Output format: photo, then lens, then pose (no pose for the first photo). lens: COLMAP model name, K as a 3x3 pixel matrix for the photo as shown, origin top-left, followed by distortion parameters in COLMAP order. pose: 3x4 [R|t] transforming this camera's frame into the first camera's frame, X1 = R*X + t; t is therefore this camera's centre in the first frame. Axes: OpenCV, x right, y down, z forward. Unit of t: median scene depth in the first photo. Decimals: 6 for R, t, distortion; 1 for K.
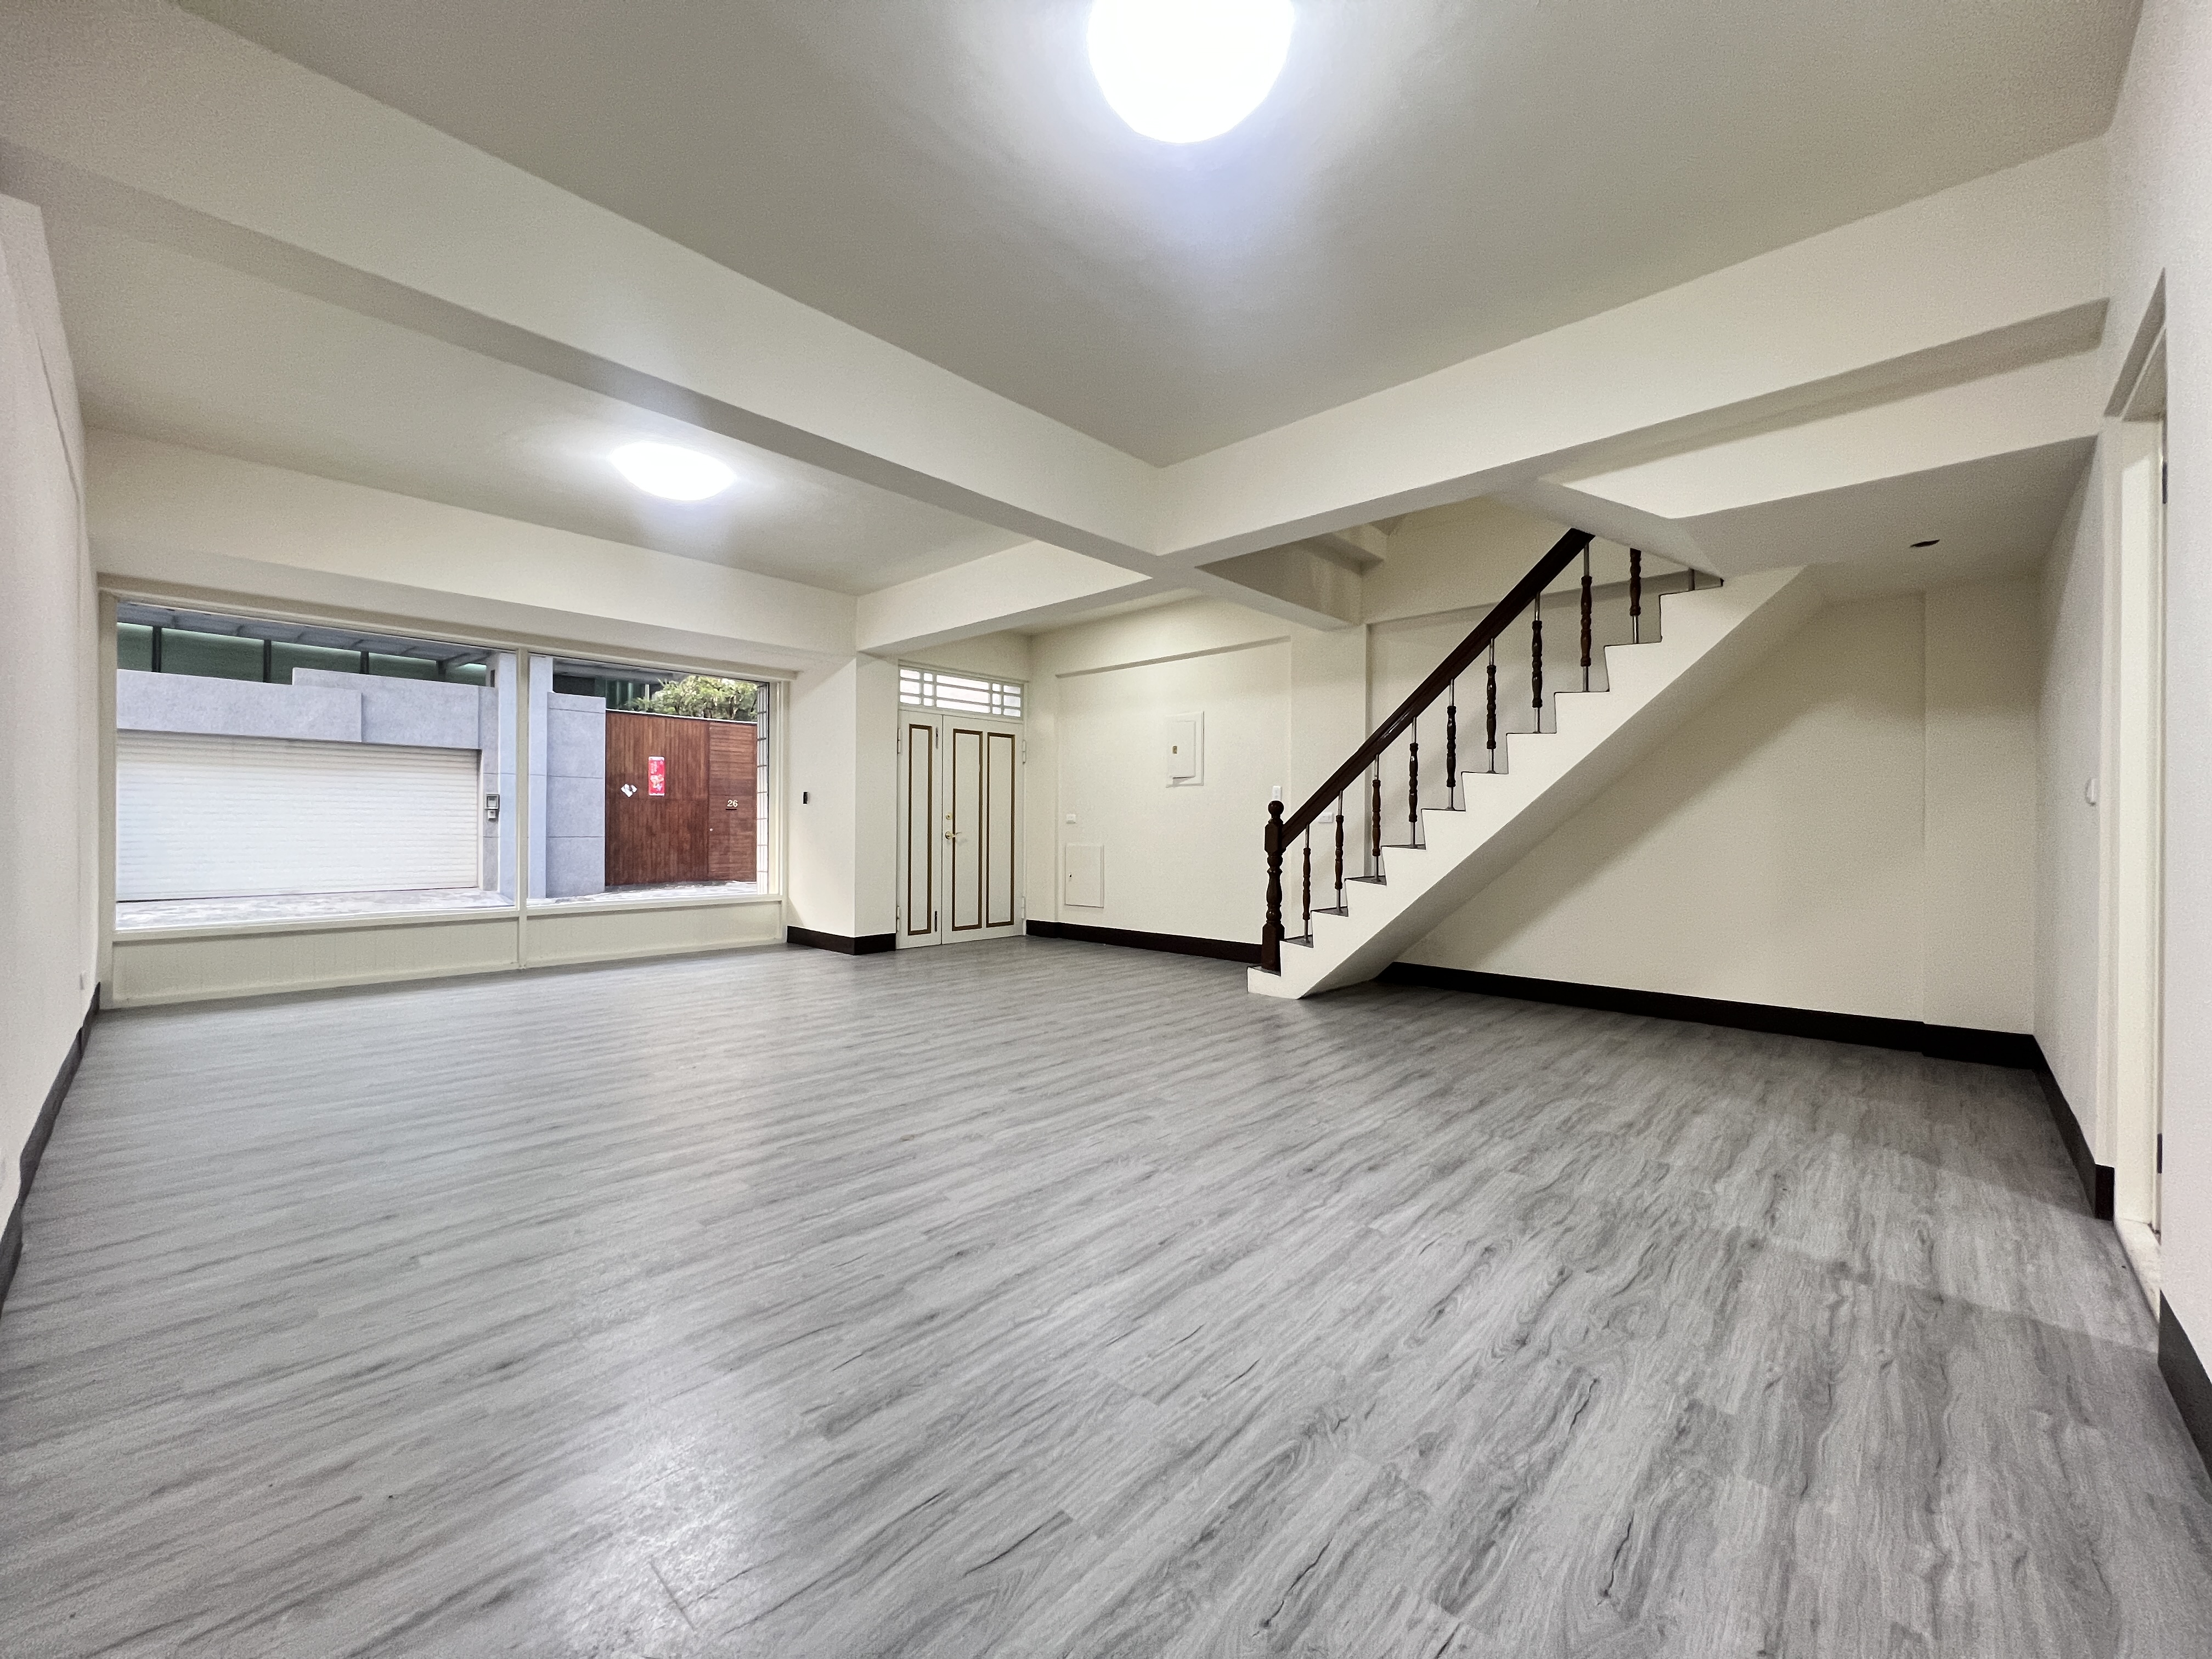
lens RADIAL K [[884.7, 0, 1103.5], [0, 884.7, 828.4], [0, 0, 1]] dist [-0.000466, -0.000015]
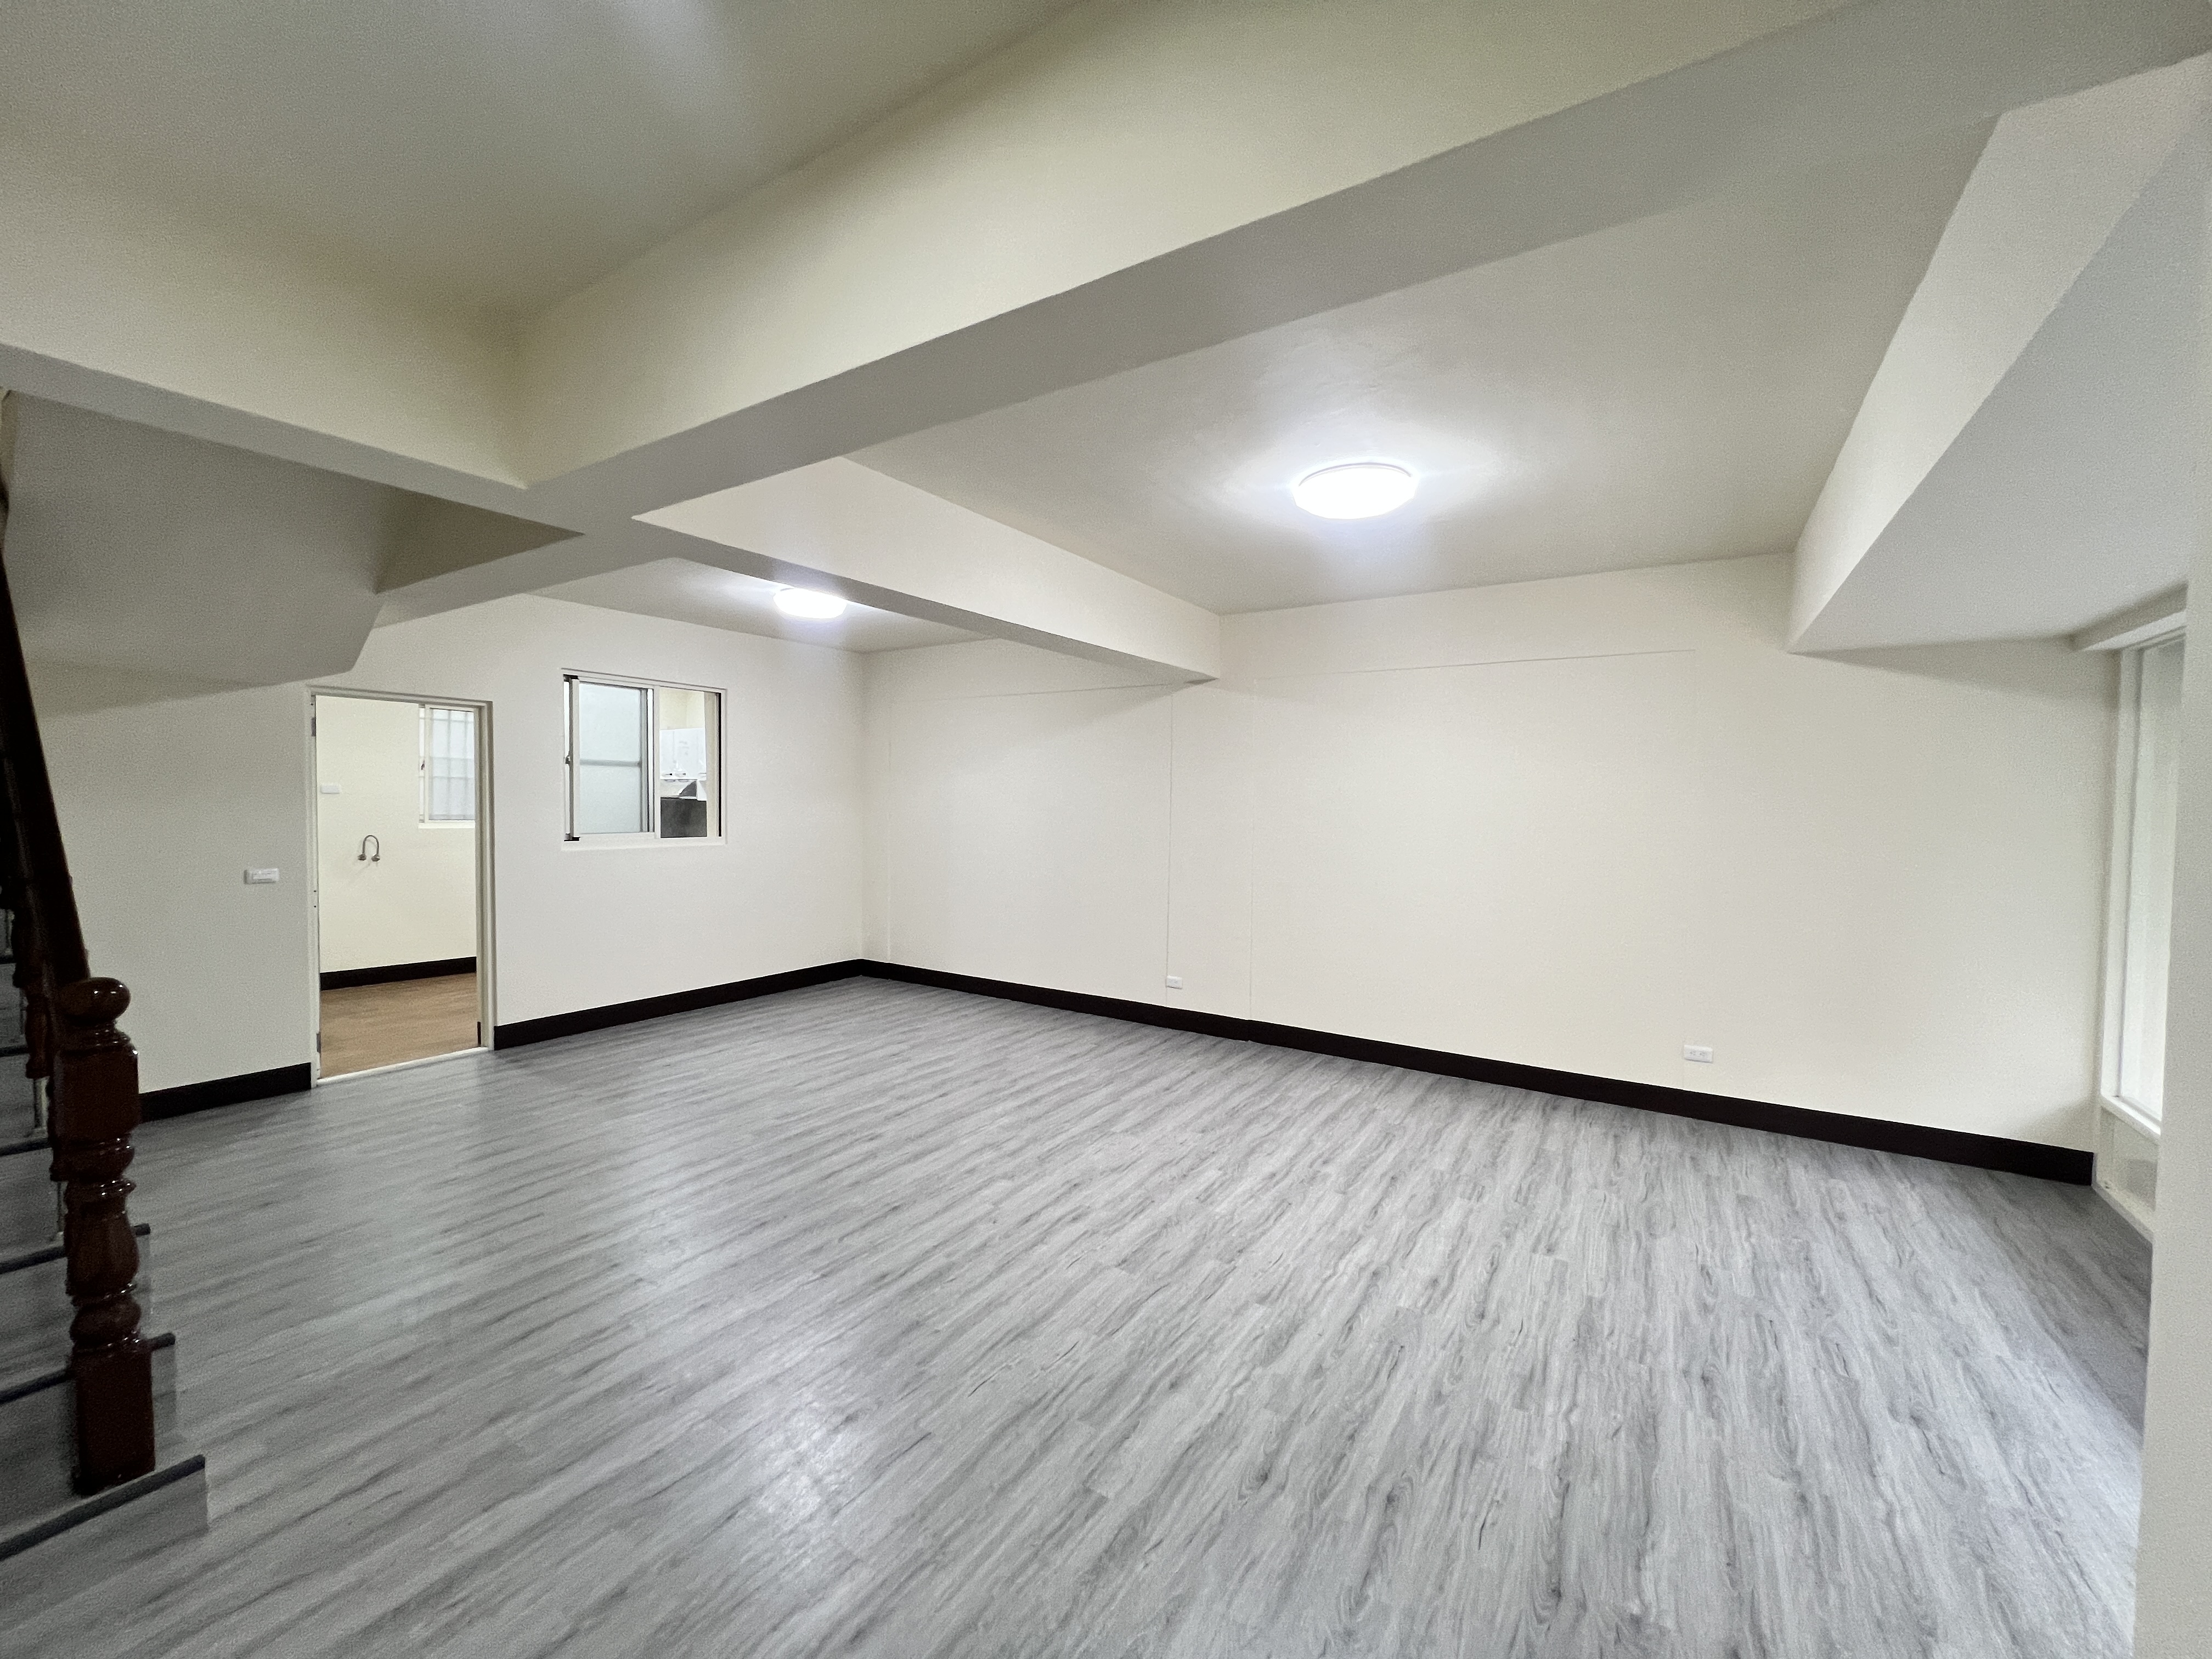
lens RADIAL K [[884.7, 0, 1108.1], [0, 884.7, 824.3], [0, 0, 1]] dist [-0.000466, -0.000015]
pose [[-0.983353, -0.015995, -0.180999, -0.205959], [-0.021514, 0.999360, 0.028569, -0.189731], [0.180426, 0.031988, -0.983068, 2.500611]]
